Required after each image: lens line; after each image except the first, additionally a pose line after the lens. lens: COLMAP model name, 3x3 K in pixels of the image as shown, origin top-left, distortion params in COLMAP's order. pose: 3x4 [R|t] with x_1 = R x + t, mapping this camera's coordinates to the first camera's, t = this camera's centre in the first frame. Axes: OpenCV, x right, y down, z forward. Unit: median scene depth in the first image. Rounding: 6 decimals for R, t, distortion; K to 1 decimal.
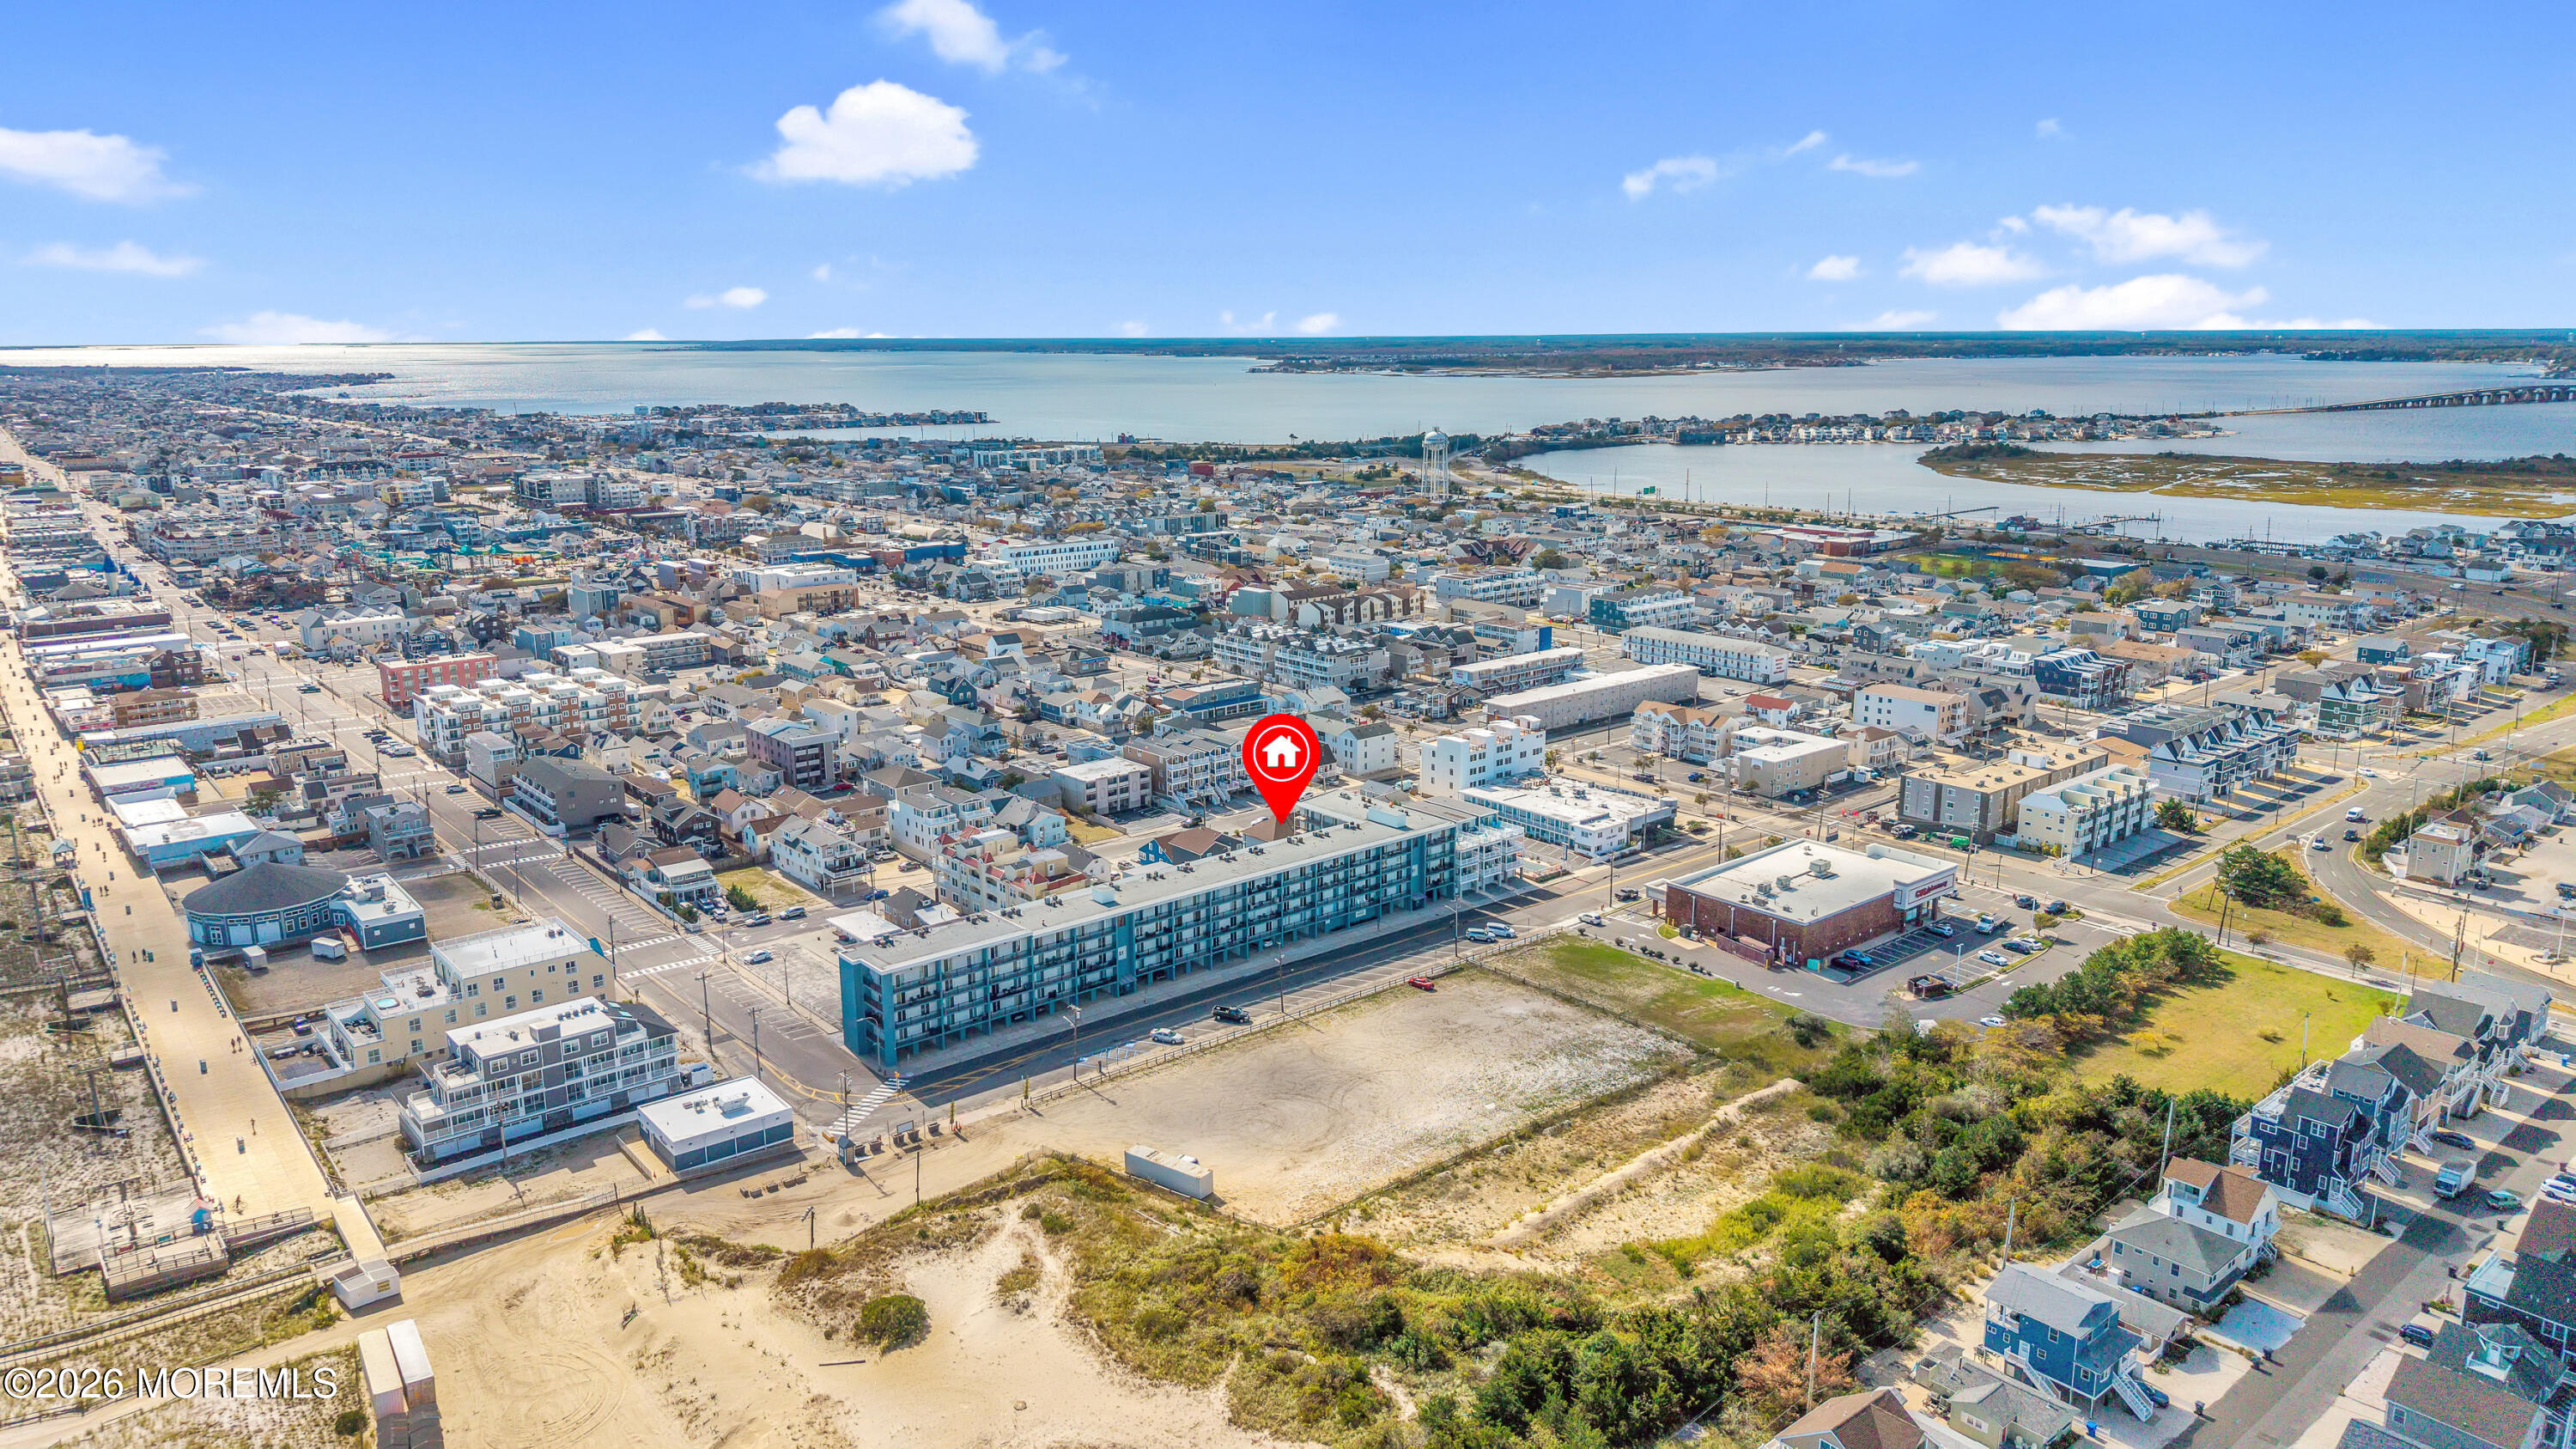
lens RADIAL K [[1684.6, 0, 1288.0], [0, 1684.6, 724.5], [0, 0, 1]] dist [0.042610, -0.001233]
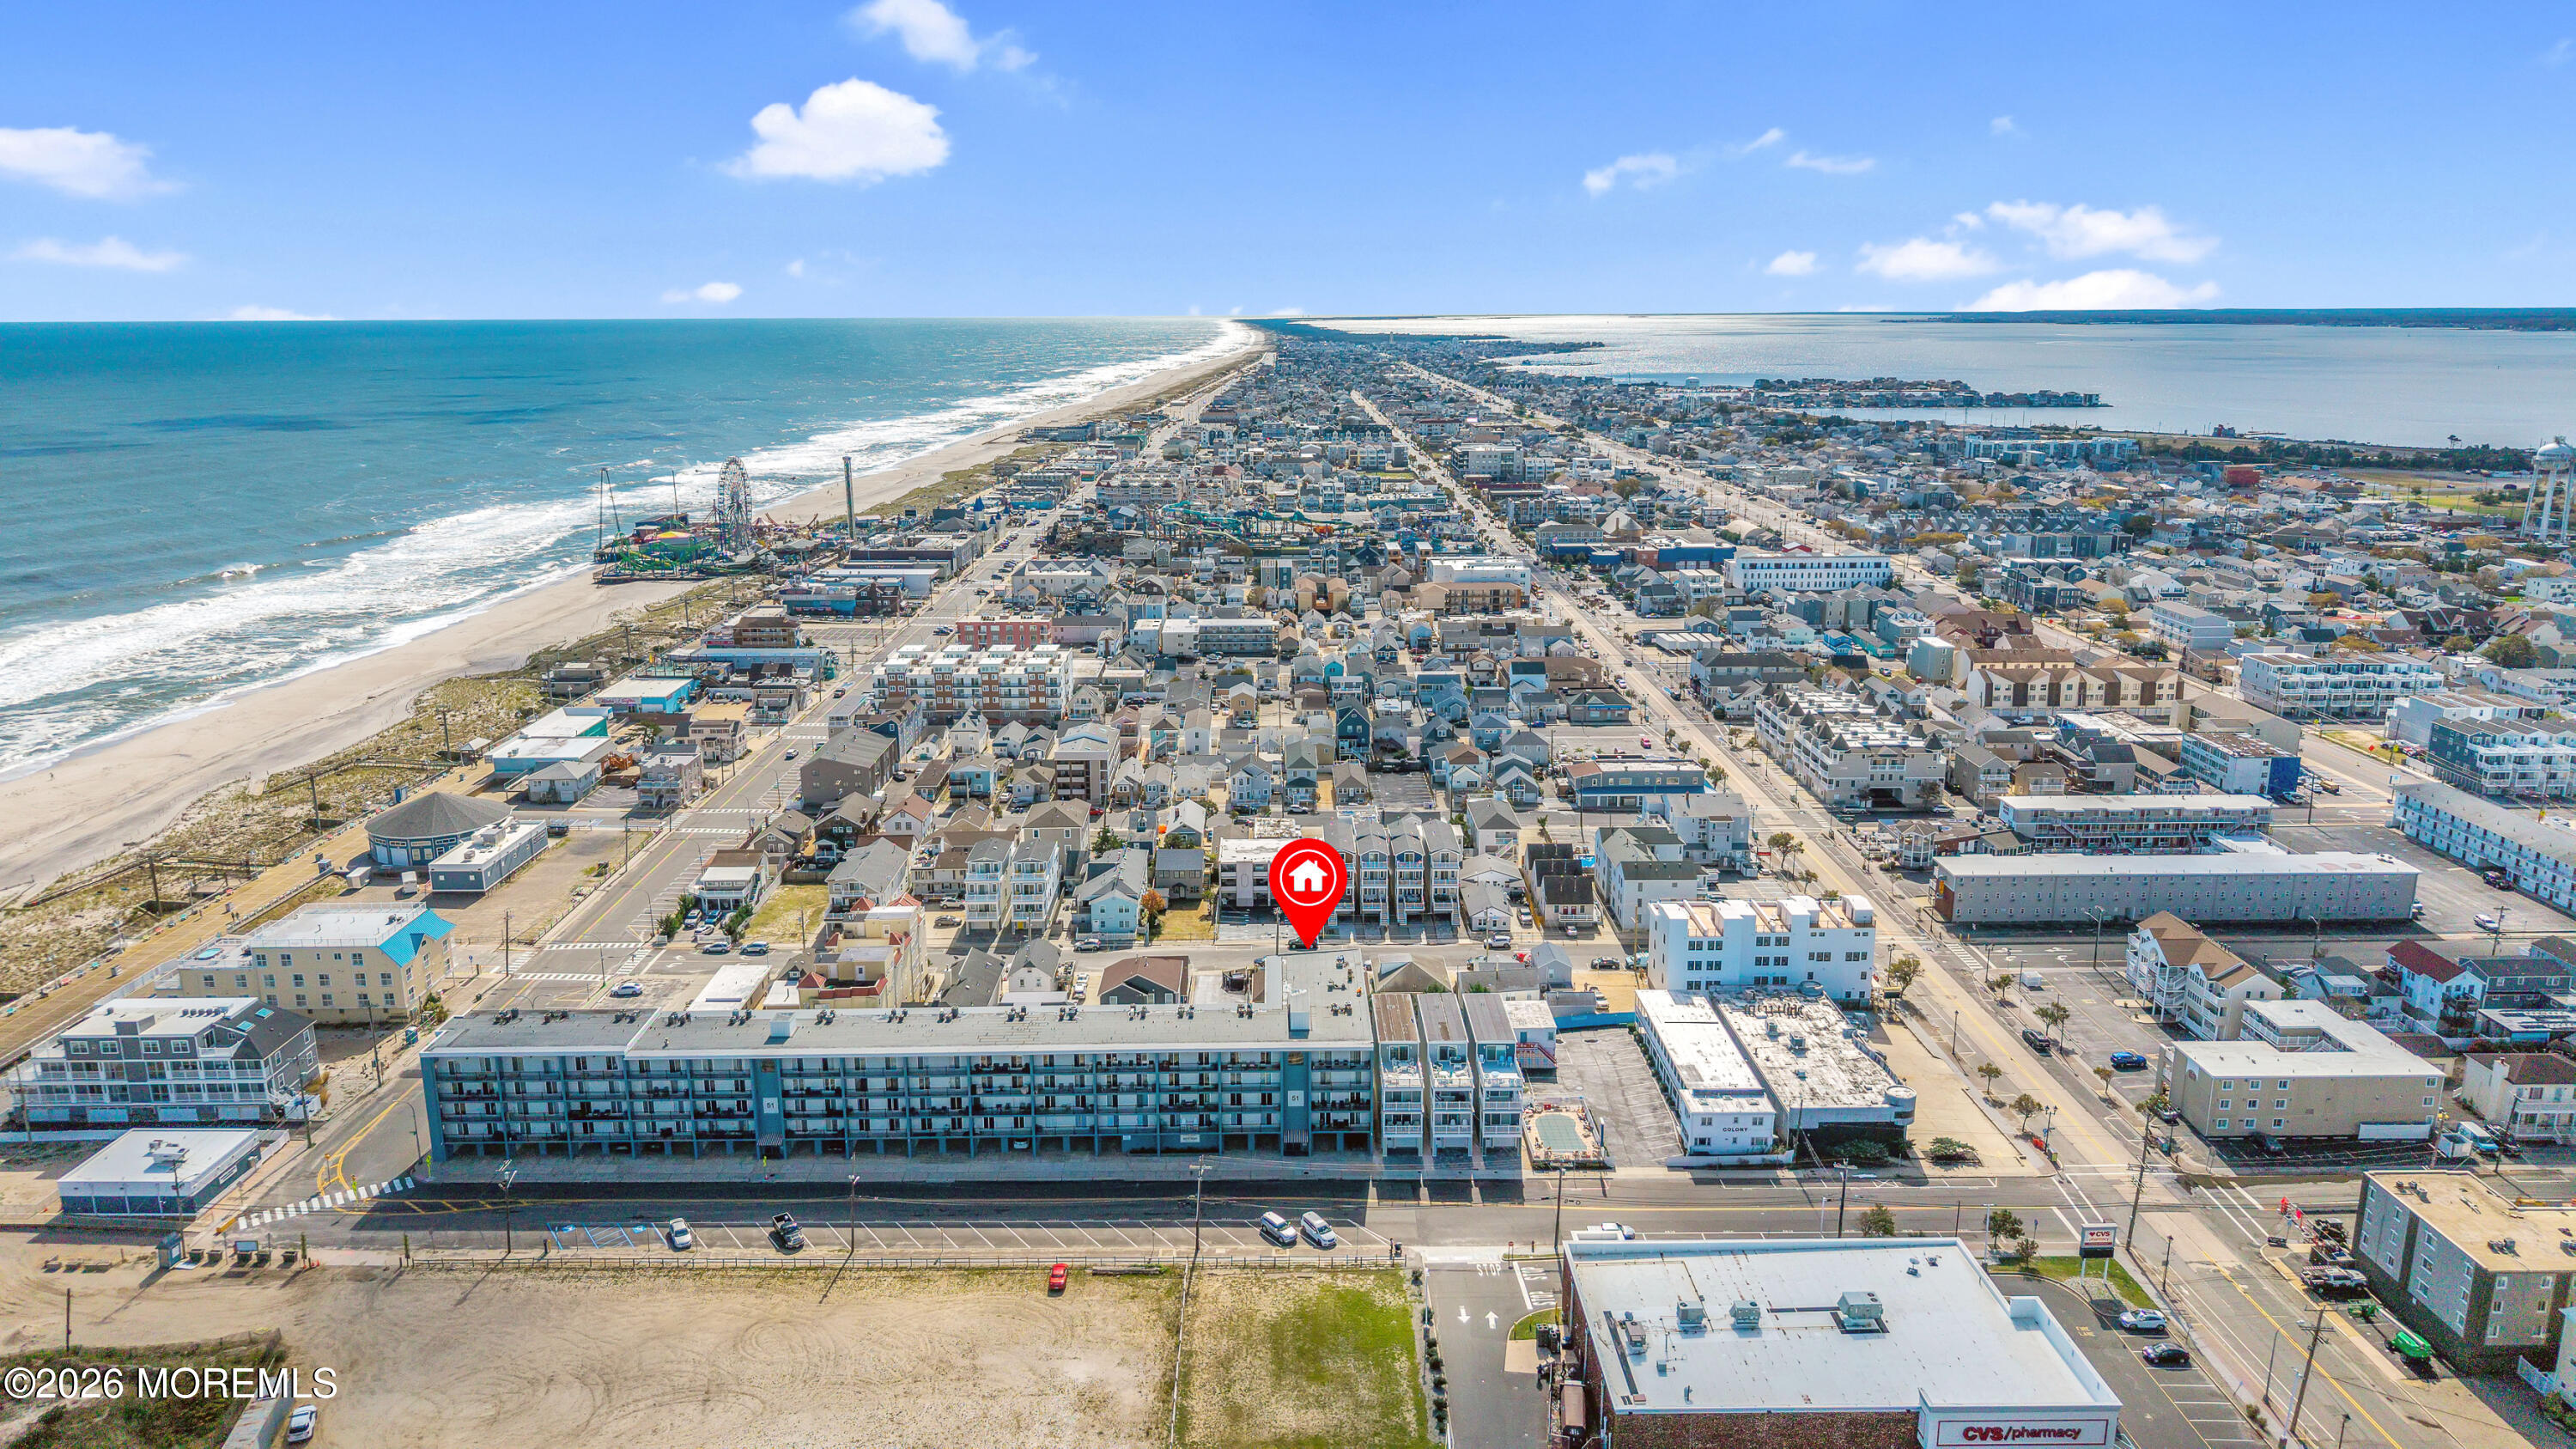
lens RADIAL K [[1714.6, 0, 1288.0], [0, 1714.6, 724.5], [0, 0, 1]] dist [0.003147, -0.001252]
pose [[0.778511, 0.151666, -0.609030, 0.509258], [-0.143283, 0.987687, 0.062806, -0.114304], [0.611057, 0.038369, 0.790657, 0.482781]]
